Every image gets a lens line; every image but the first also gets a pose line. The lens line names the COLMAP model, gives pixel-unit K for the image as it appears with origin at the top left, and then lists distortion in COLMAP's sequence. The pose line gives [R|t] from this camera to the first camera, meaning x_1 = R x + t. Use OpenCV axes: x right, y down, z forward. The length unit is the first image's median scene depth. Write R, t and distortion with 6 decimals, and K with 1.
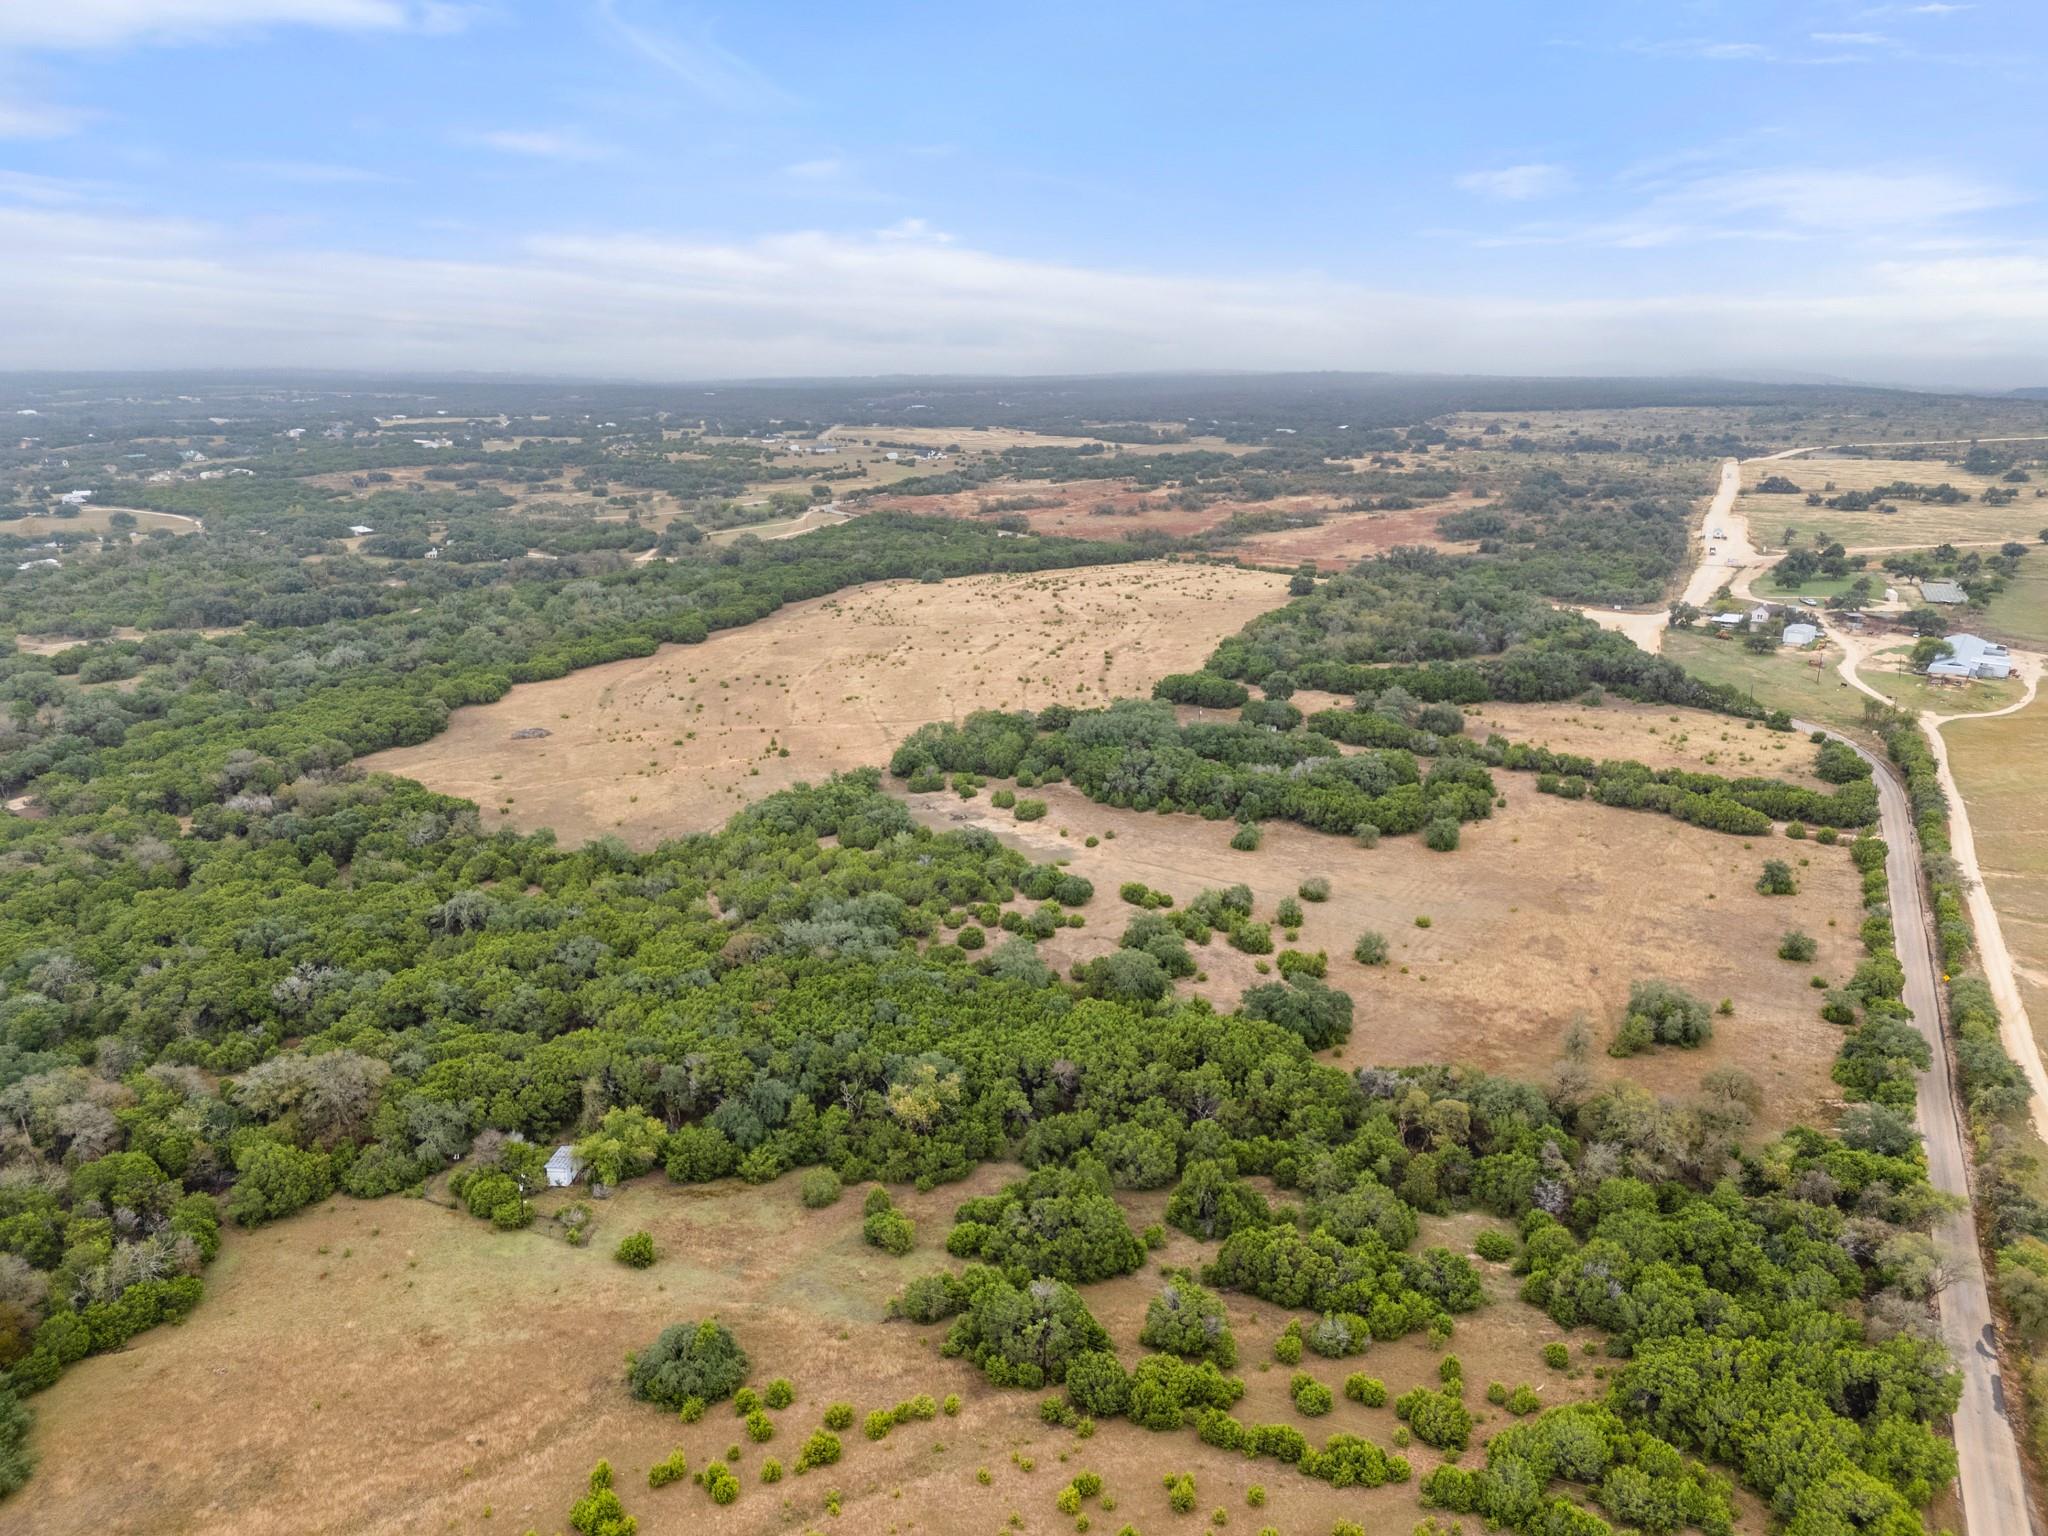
lens RADIAL K [[1498.6, 0, 1024.0], [0, 1498.6, 768.0], [0, 0, 1]] dist [0.099409, -0.113296]
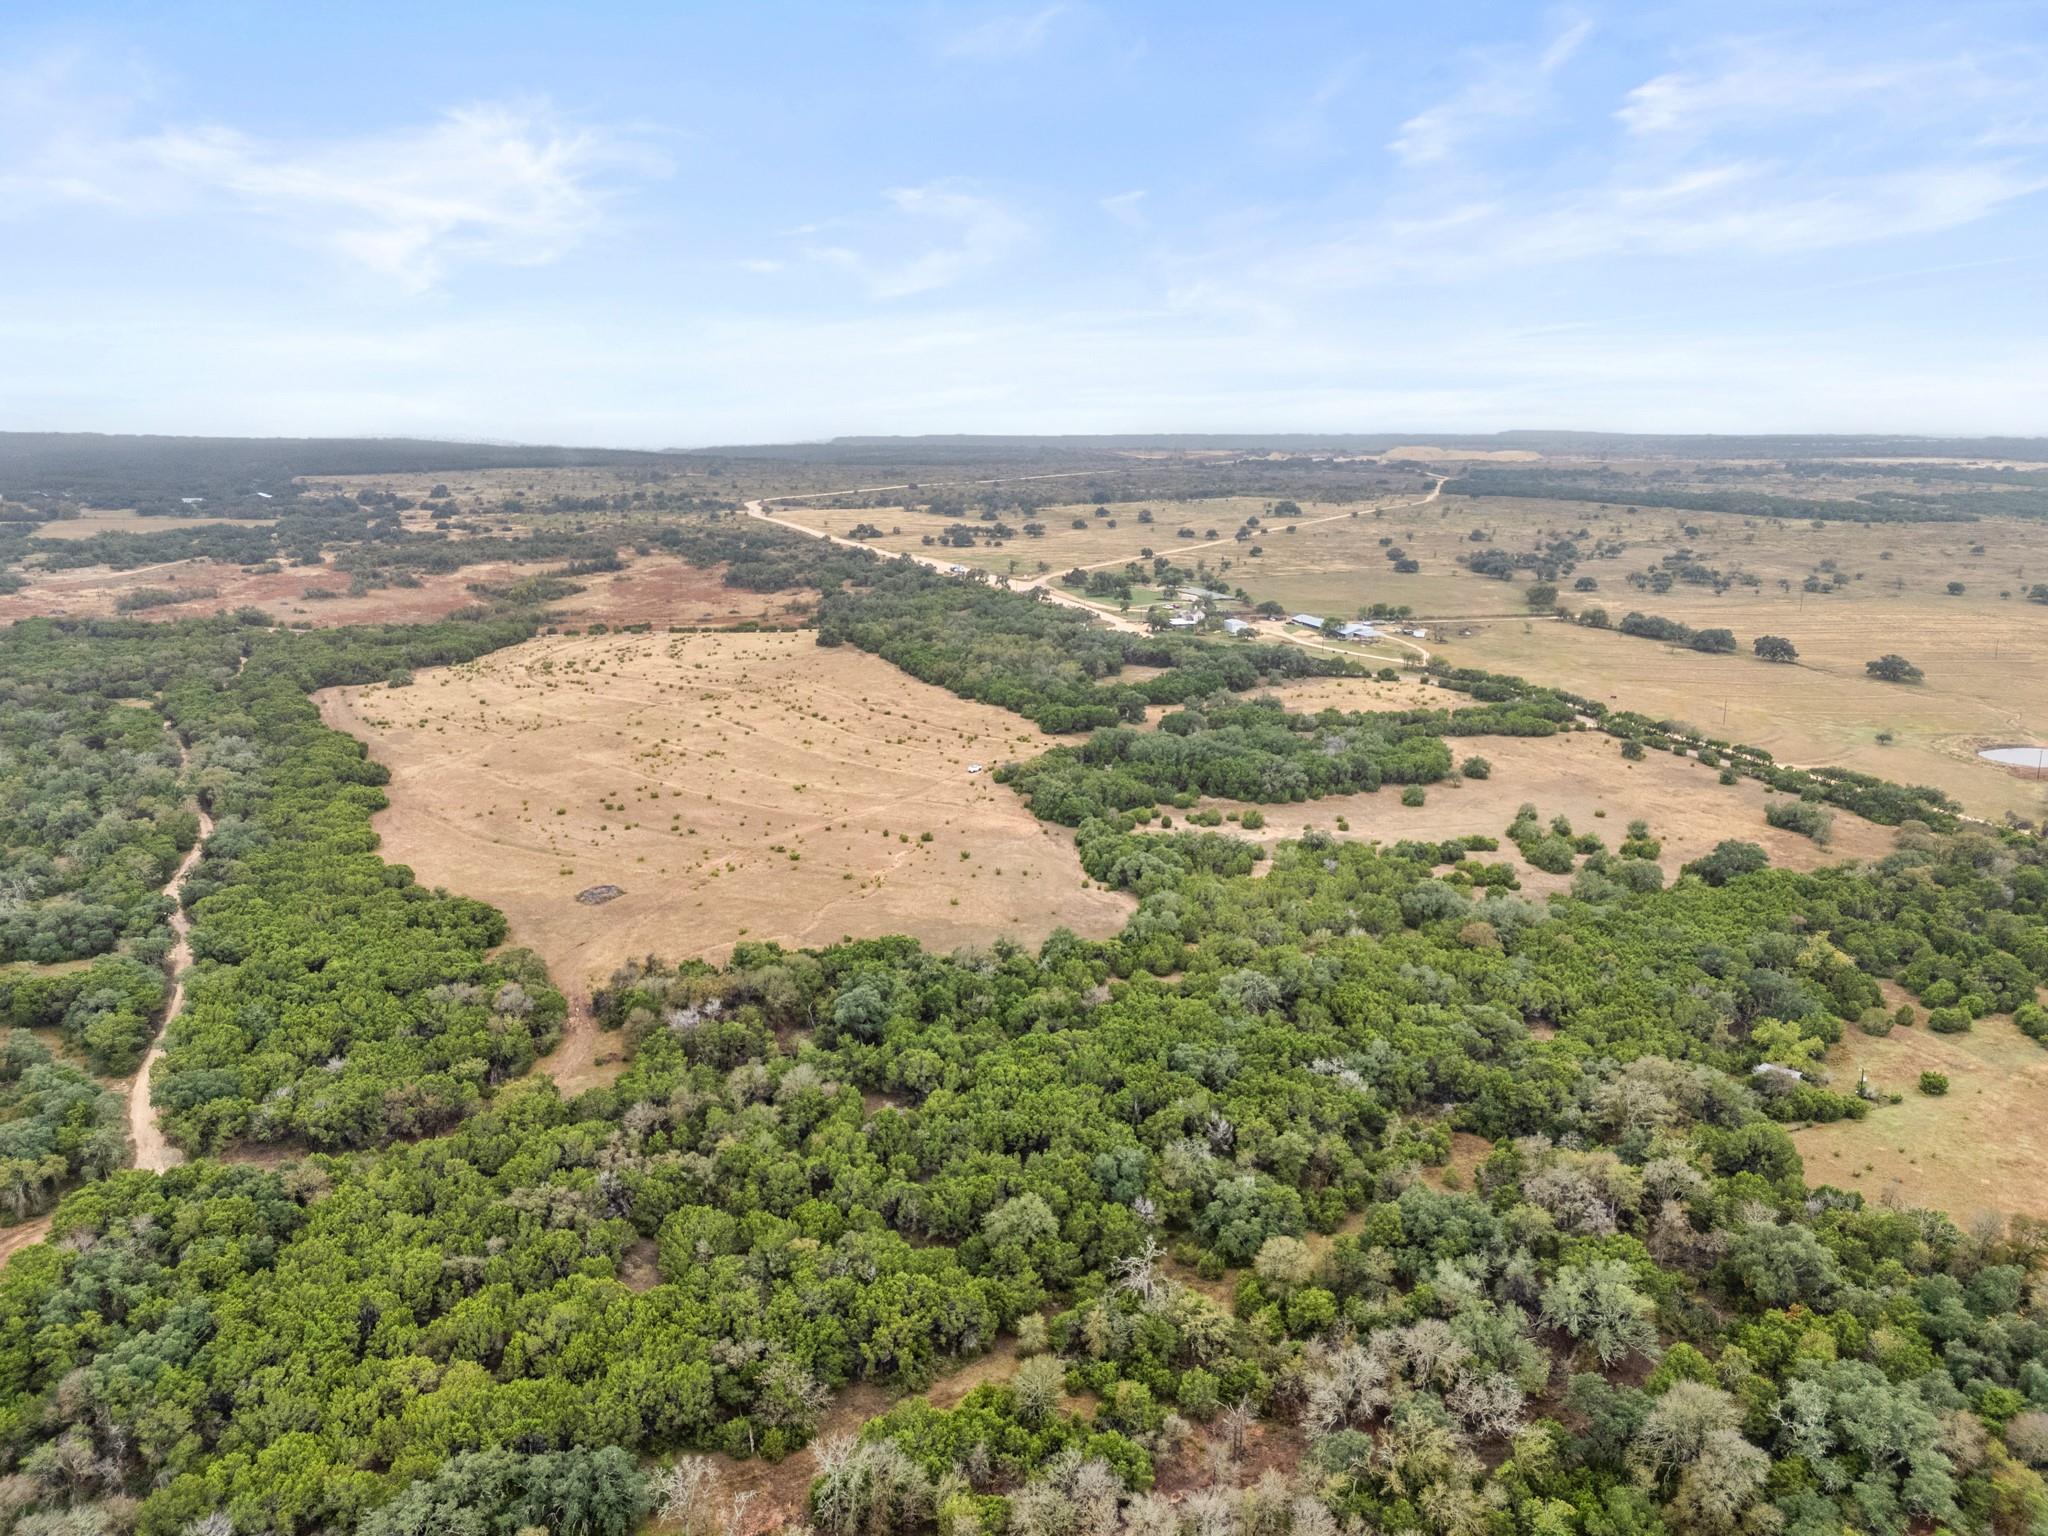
lens RADIAL K [[1498.6, 0, 1024.0], [0, 1498.6, 768.0], [0, 0, 1]] dist [0.099409, -0.113296]
pose [[0.643977, -0.172893, 0.745253, -0.787156], [0.201492, 0.978066, 0.052794, -0.086694], [-0.738035, 0.116164, 0.664689, 0.296813]]
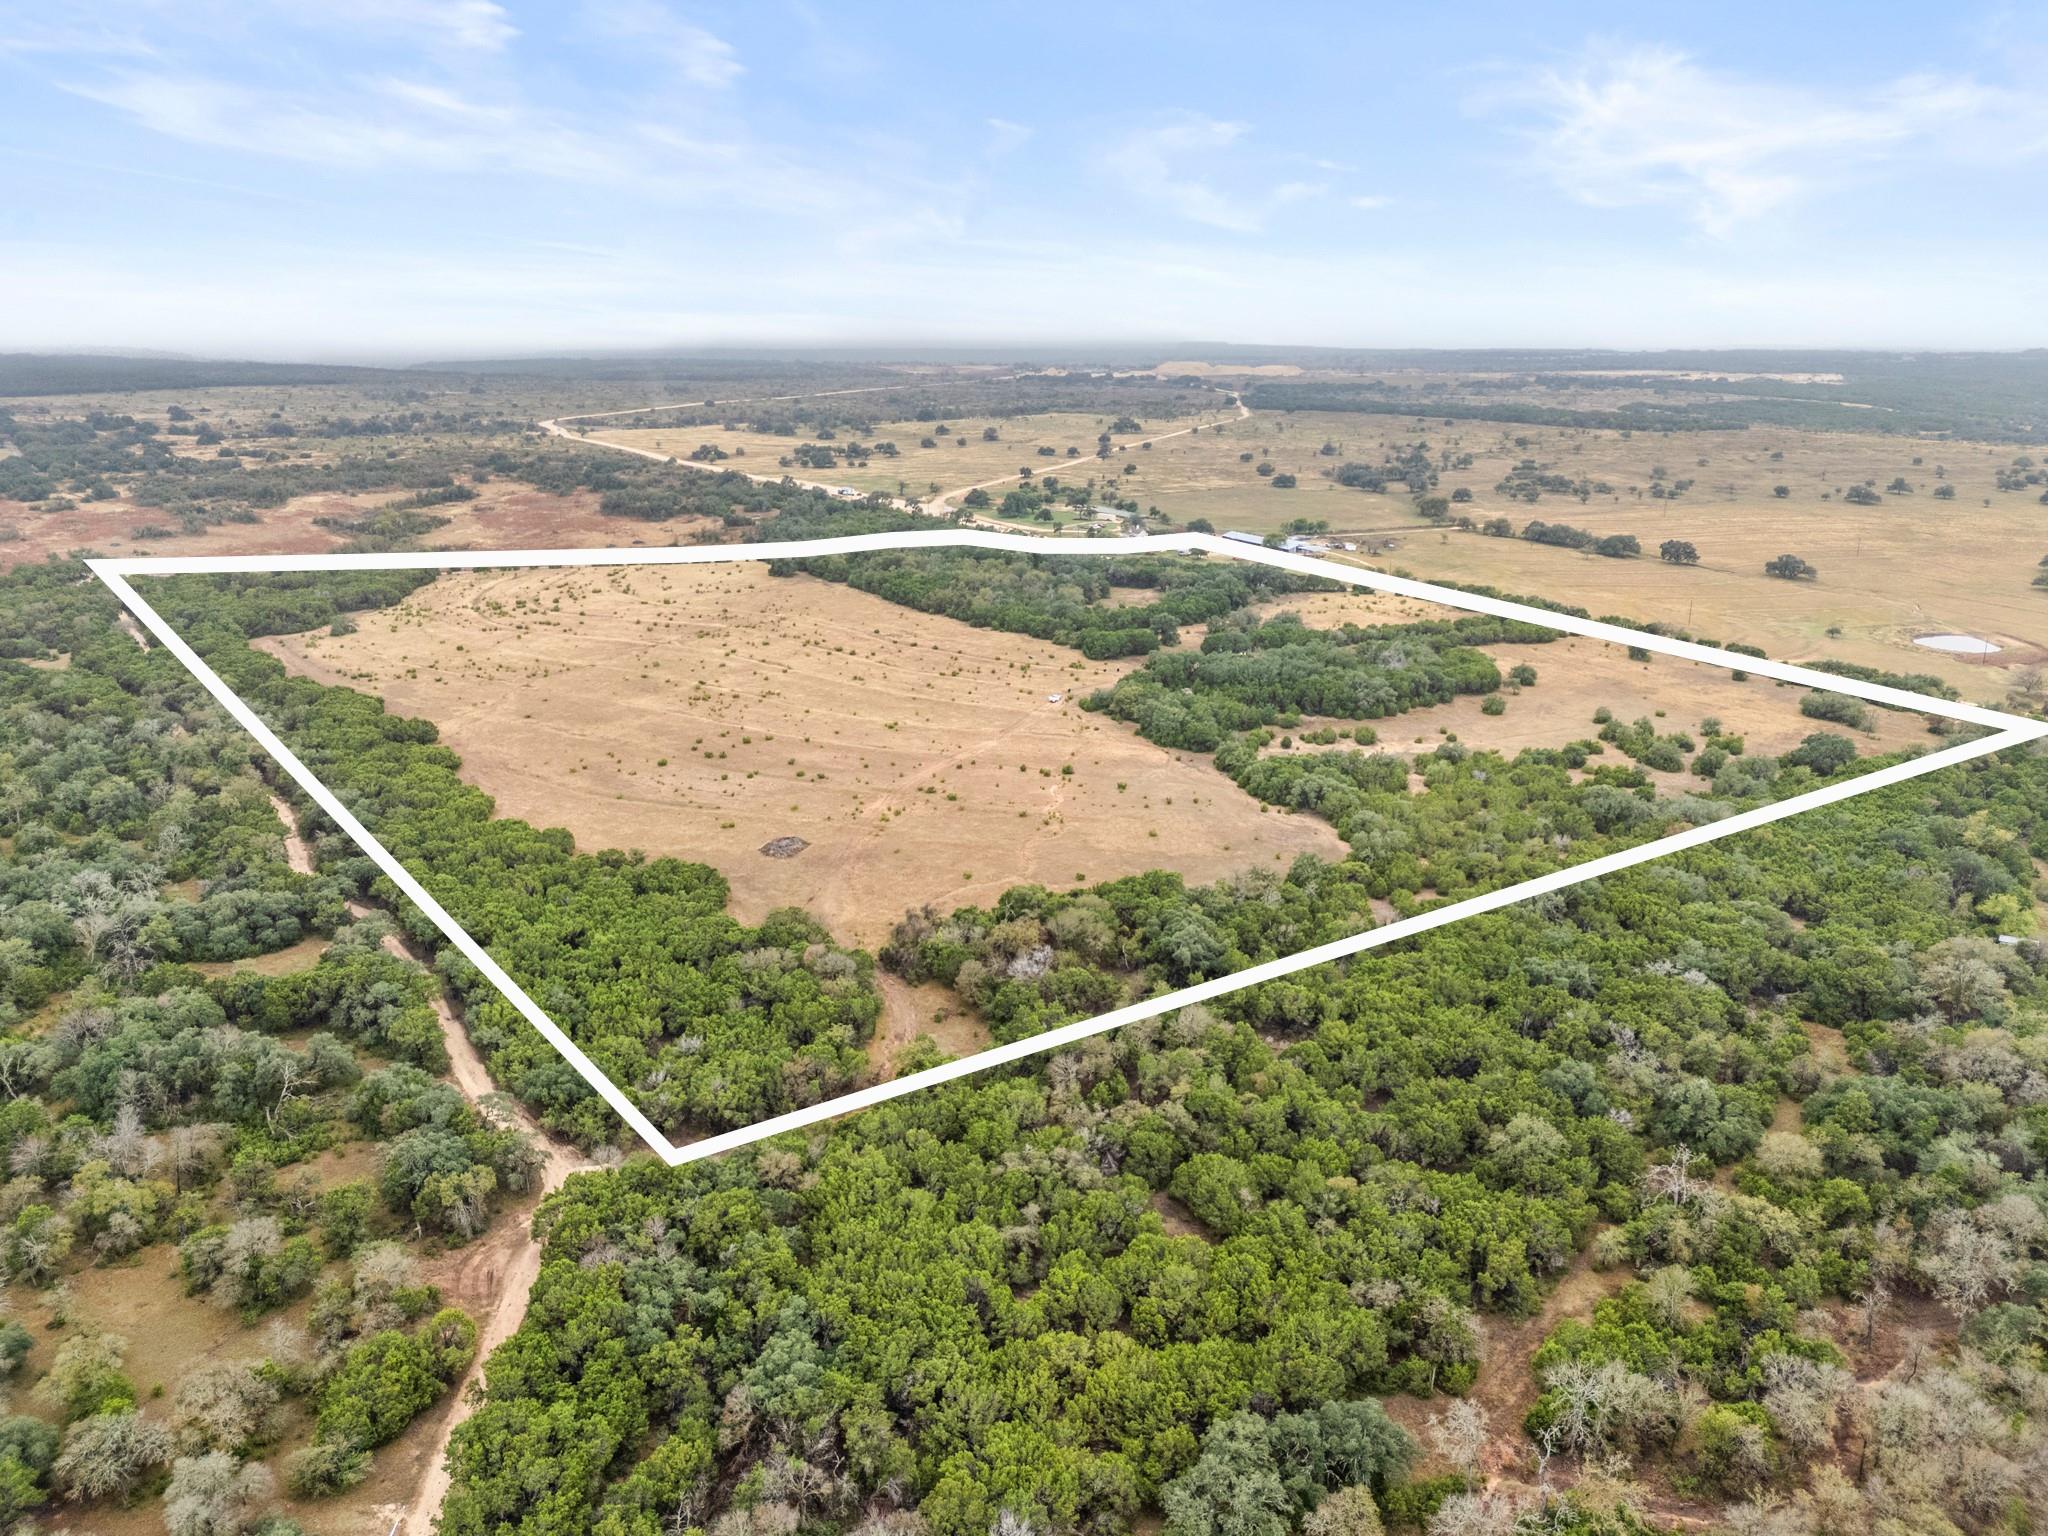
lens RADIAL K [[1496.7, 0, 1024.6], [0, 1496.7, 785.8], [0, 0, 1]] dist [0.083416, -0.084907]
pose [[0.491924, -0.251868, 0.833411, -0.914255], [0.230312, 0.960786, 0.154420, -0.144327], [-0.839623, 0.115982, 0.530642, 0.497931]]
